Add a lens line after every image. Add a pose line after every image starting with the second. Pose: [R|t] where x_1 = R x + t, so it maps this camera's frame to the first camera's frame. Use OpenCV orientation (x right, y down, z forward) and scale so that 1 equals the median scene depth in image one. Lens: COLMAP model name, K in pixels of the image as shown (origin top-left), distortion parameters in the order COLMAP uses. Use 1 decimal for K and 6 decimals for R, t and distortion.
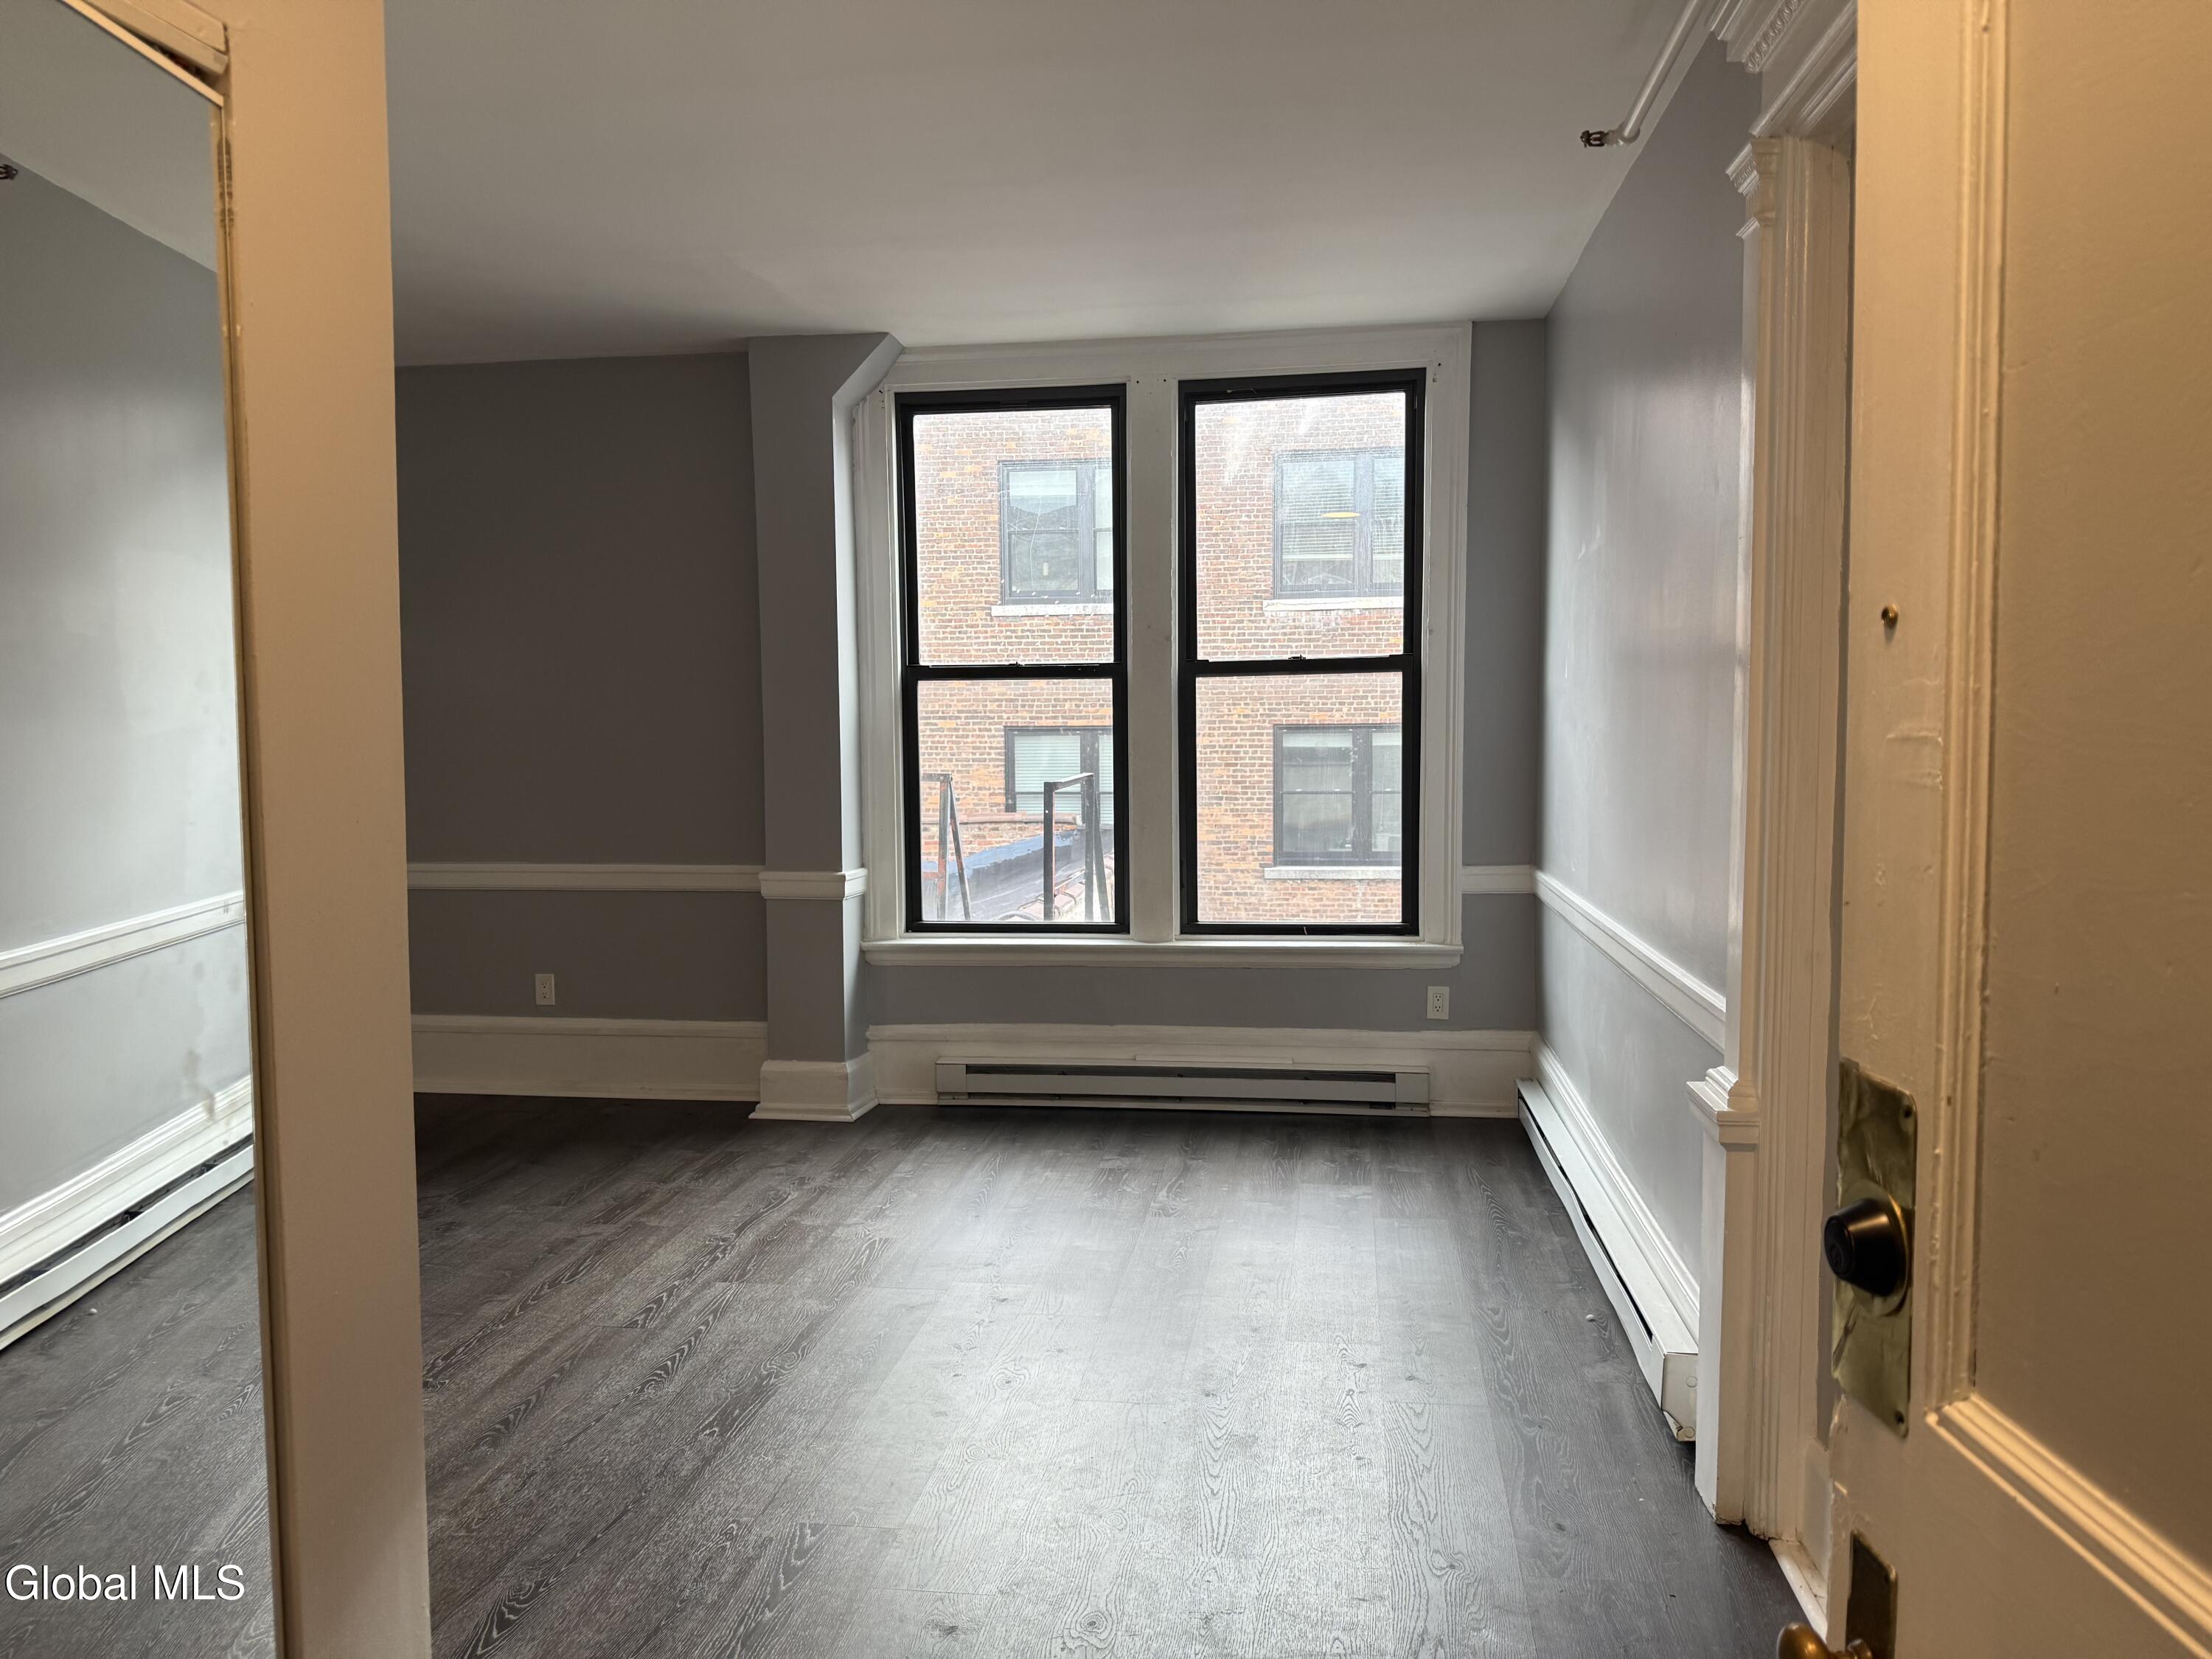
lens RADIAL K [[1561.6, 0, 1104.8], [0, 1561.6, 825.0], [0, 0, 1]] dist [0.066133, -0.116622]
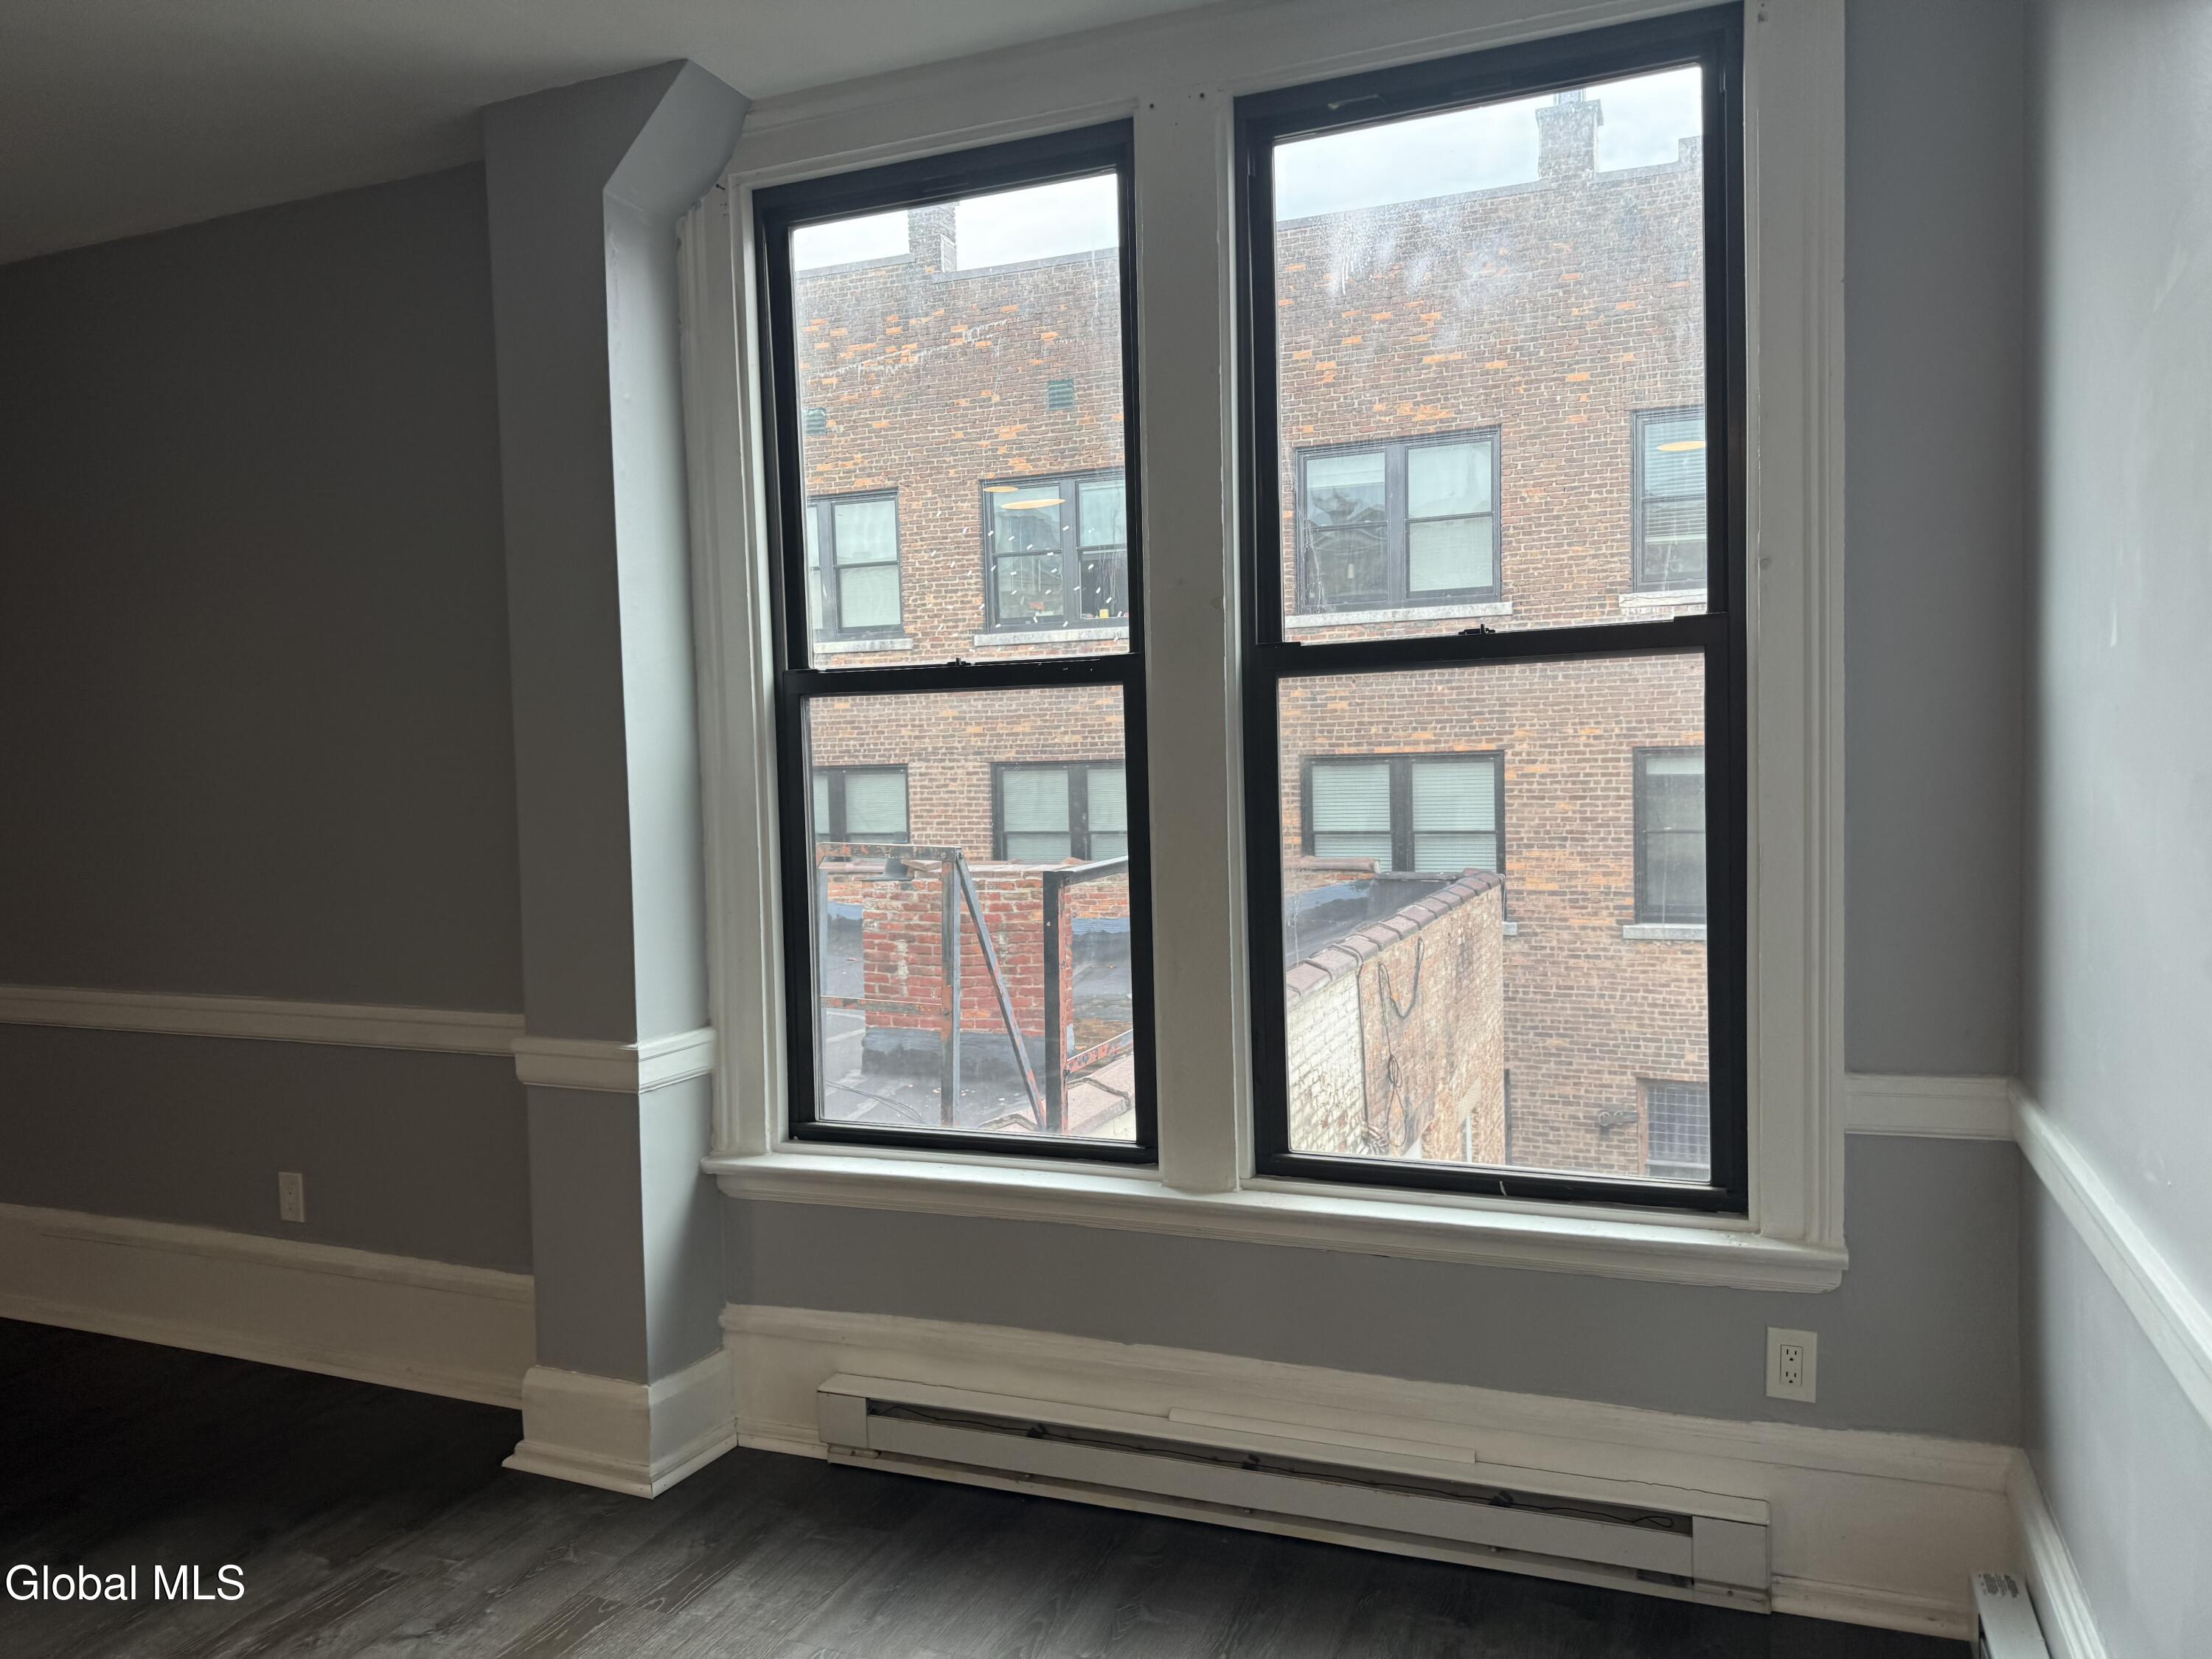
lens RADIAL K [[1561.6, 0, 1104.8], [0, 1561.6, 825.0], [0, 0, 1]] dist [0.066133, -0.116622]
pose [[0.970570, -0.005795, -0.240749, 0.126507], [0.001893, 0.999863, -0.016437, -0.037706], [0.240811, 0.015498, 0.970448, 0.488788]]
